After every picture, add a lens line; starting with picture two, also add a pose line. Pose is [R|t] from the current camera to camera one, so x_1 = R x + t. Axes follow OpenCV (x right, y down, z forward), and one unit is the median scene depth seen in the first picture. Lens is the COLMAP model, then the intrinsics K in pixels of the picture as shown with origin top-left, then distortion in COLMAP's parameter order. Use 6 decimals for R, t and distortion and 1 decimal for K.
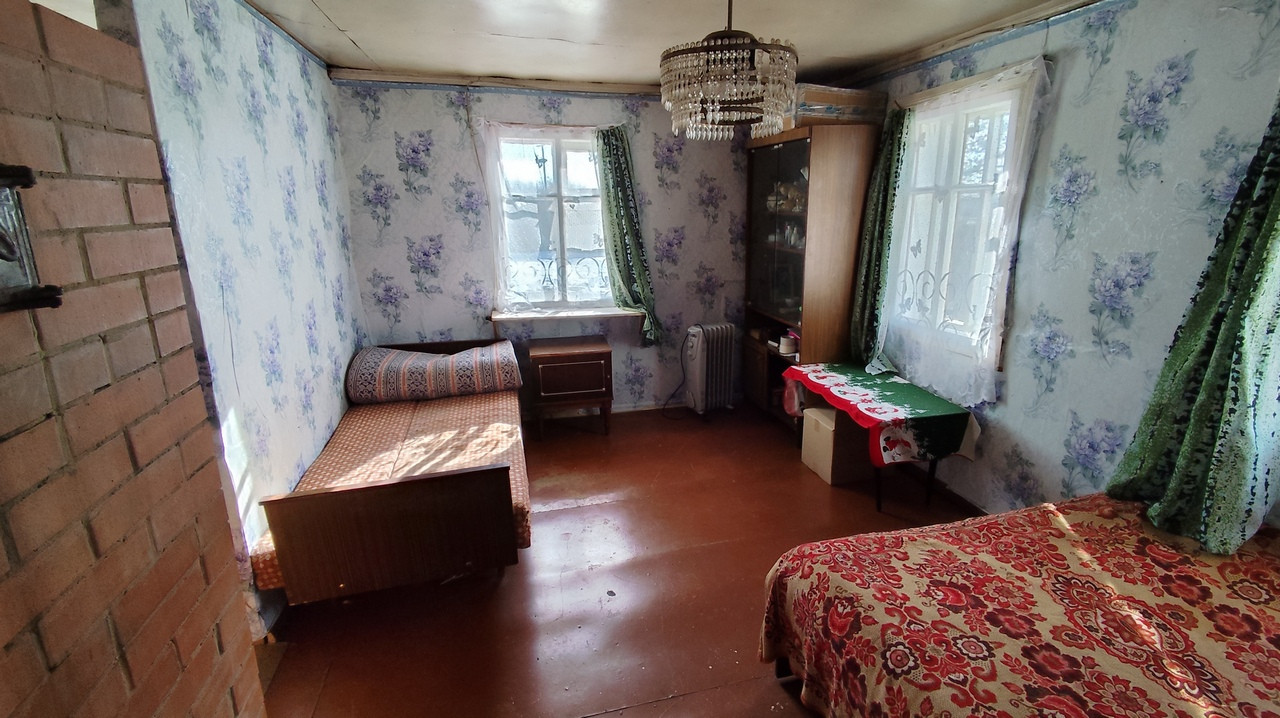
lens RADIAL K [[575.9, 0, 644.7], [0, 575.9, 353.3], [0, 0, 1]] dist [-0.001761, -0.000382]
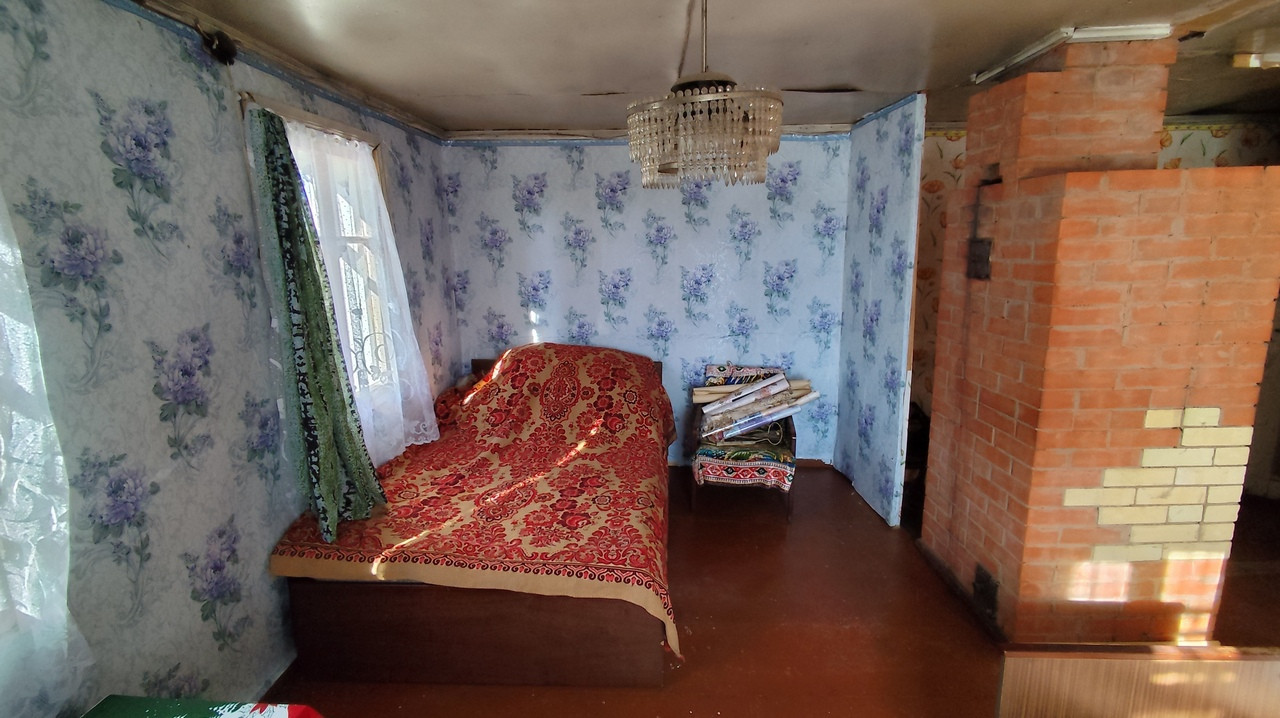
lens RADIAL K [[575.9, 0, 645.5], [0, 575.9, 359.5], [0, 0, 1]] dist [-0.001761, -0.000382]
pose [[-0.970989, -0.022962, 0.238017, 0.015994], [0.082695, 0.901717, 0.424344, -0.538007], [-0.224368, 0.431716, -0.873659, 1.978492]]
